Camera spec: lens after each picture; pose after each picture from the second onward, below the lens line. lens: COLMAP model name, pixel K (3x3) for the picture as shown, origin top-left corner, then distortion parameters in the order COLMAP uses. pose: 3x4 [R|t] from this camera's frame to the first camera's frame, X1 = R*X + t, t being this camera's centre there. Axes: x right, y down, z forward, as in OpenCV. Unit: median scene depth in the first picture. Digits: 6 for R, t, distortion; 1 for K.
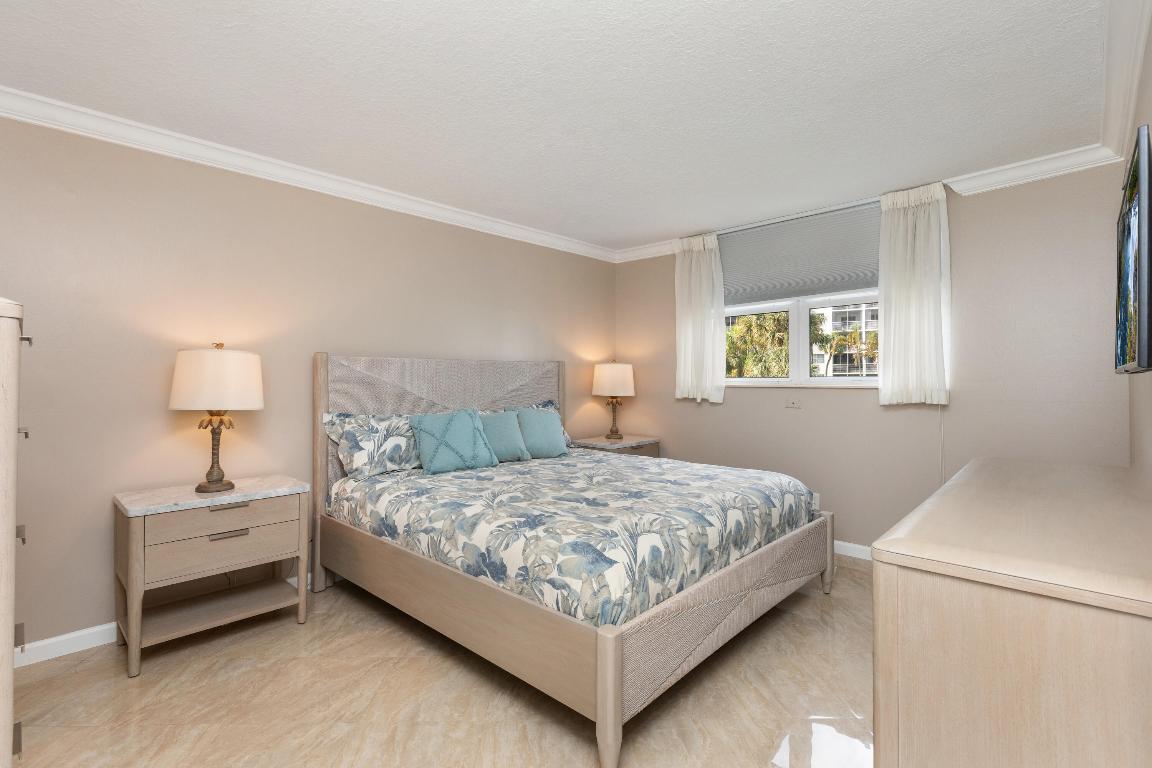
lens RADIAL K [[530.8, 0, 576.0], [0, 530.8, 384.0], [0, 0, 1]] dist [0.027255, -0.000242]
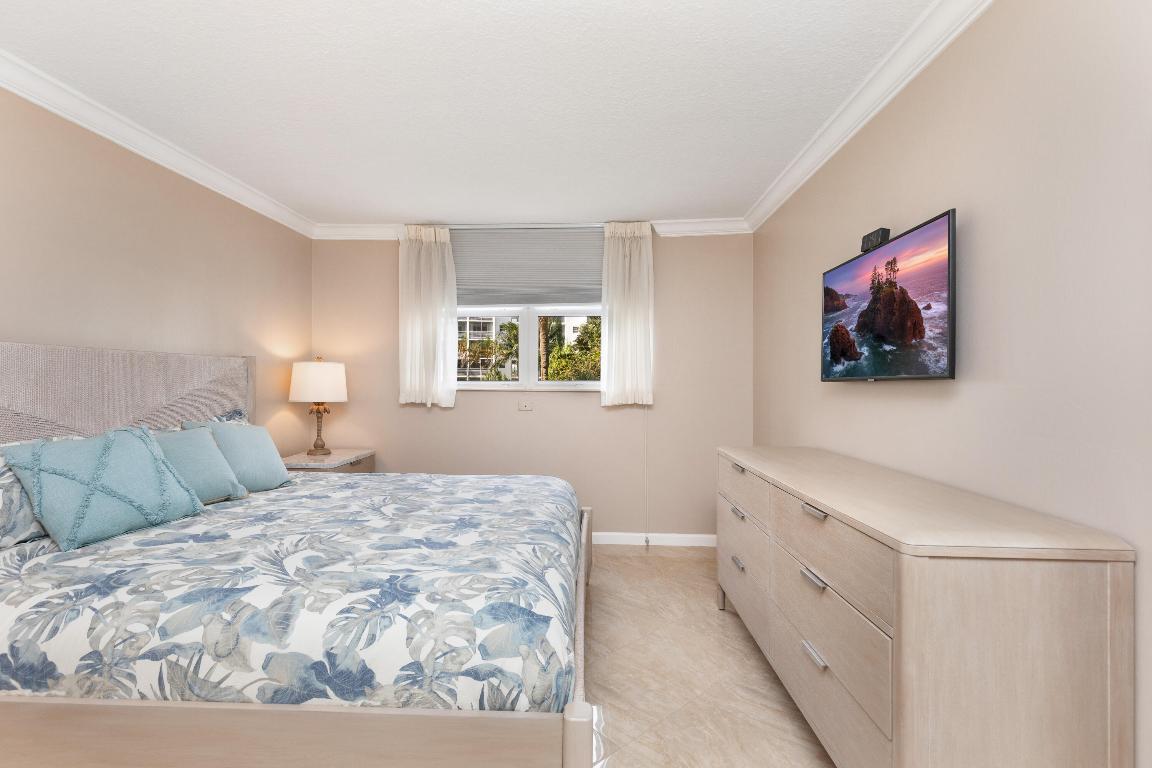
lens RADIAL K [[521.4, 0, 573.1], [0, 521.4, 381.0], [0, 0, 1]] dist [0.015319, -0.000533]
pose [[0.767196, 0.008039, 0.641363, -0.208807], [-0.001491, 0.999941, -0.010750, -0.002224], [-0.641411, 0.007291, 0.767163, 0.206216]]
